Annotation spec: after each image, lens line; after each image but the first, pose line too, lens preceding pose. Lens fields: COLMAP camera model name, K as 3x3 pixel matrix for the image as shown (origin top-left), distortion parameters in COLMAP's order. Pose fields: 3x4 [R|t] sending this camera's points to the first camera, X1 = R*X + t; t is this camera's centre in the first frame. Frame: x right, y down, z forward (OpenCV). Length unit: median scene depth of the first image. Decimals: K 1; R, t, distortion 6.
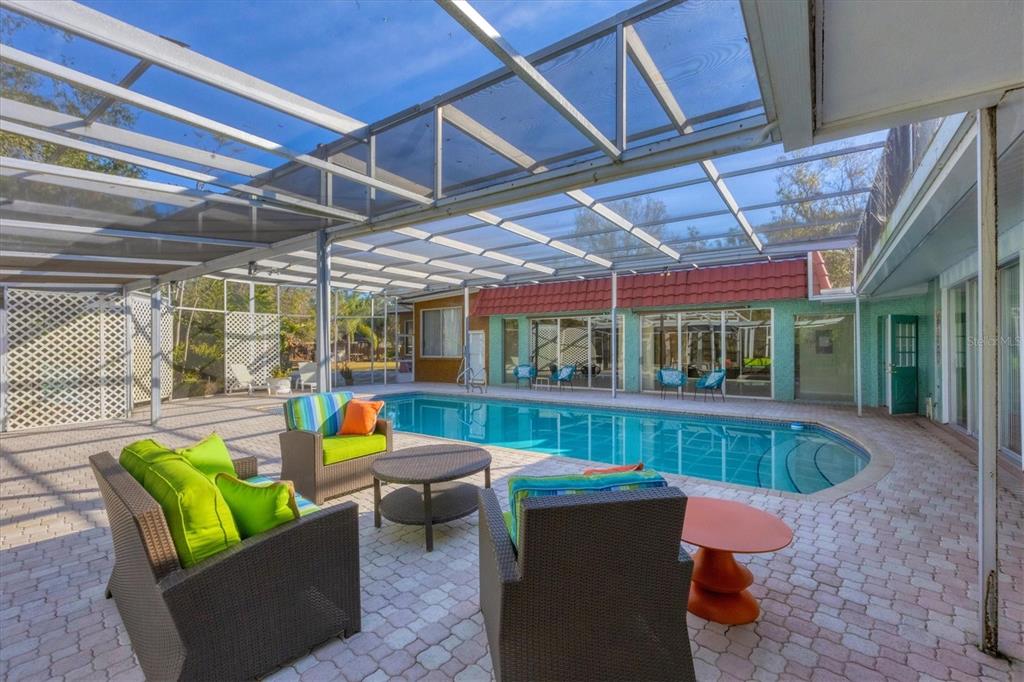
lens RADIAL K [[437.9, 0, 513.7], [0, 437.9, 344.1], [0, 0, 1]] dist [0.003905, -0.000532]
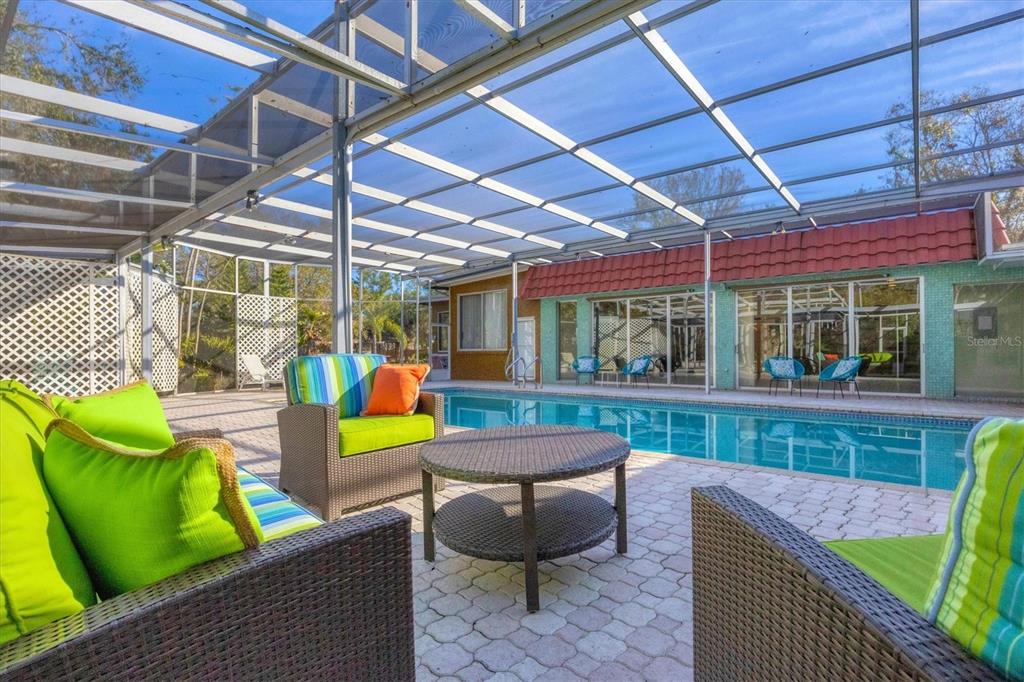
lens RADIAL K [[490.2, 0, 516.5], [0, 490.2, 347.9], [0, 0, 1]] dist [-0.016623, 0.000179]
pose [[0.996941, -0.001528, -0.078142, -0.054567], [0.001503, 0.999999, -0.000380, 0.052167], [0.078142, 0.000261, 0.996942, 0.138526]]
